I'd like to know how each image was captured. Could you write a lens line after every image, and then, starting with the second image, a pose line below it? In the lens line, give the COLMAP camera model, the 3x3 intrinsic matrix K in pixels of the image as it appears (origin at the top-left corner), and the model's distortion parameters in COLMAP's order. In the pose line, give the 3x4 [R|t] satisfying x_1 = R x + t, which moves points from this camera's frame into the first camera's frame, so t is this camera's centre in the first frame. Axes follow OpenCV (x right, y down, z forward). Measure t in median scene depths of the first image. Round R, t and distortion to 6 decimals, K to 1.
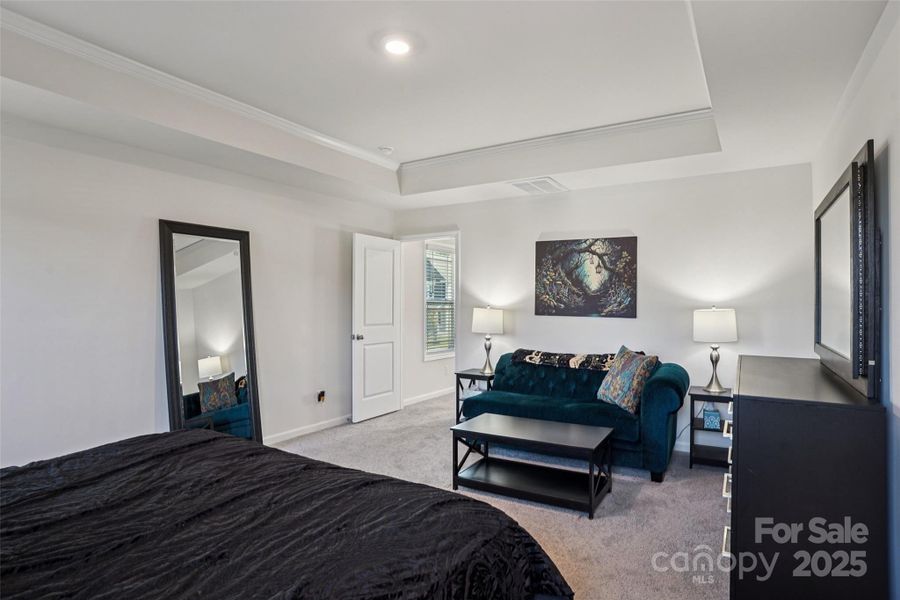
lens RADIAL K [[491.9, 0, 448.7], [0, 491.9, 280.5], [0, 0, 1]] dist [-0.068280, 0.042415]
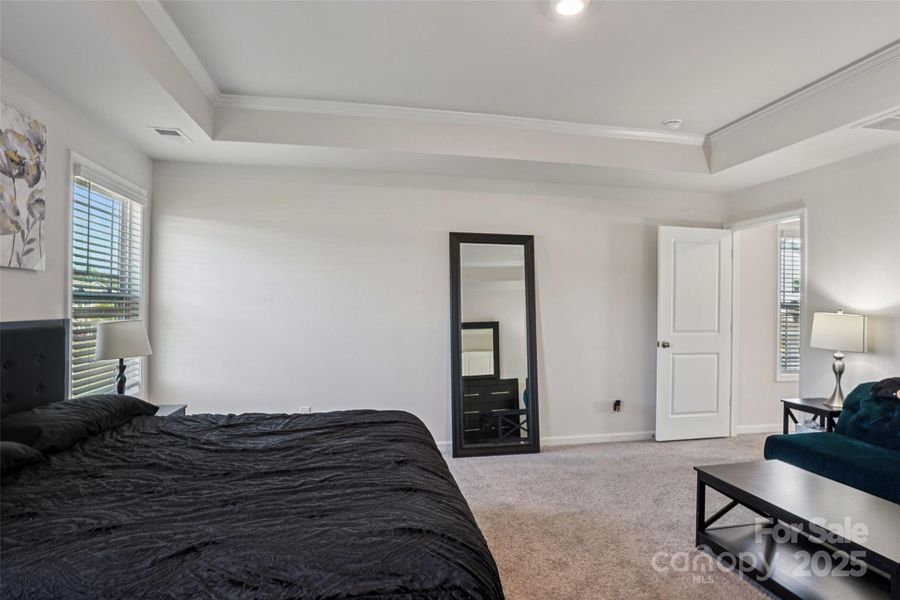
lens RADIAL K [[492.8, 0, 448.0], [0, 492.8, 290.9], [0, 0, 1]] dist [-0.073195, 0.043145]
pose [[0.683647, -0.014725, -0.729664, 0.199685], [0.024613, 0.999693, 0.002886, 0.008560], [0.729397, -0.019932, 0.683800, 0.136561]]
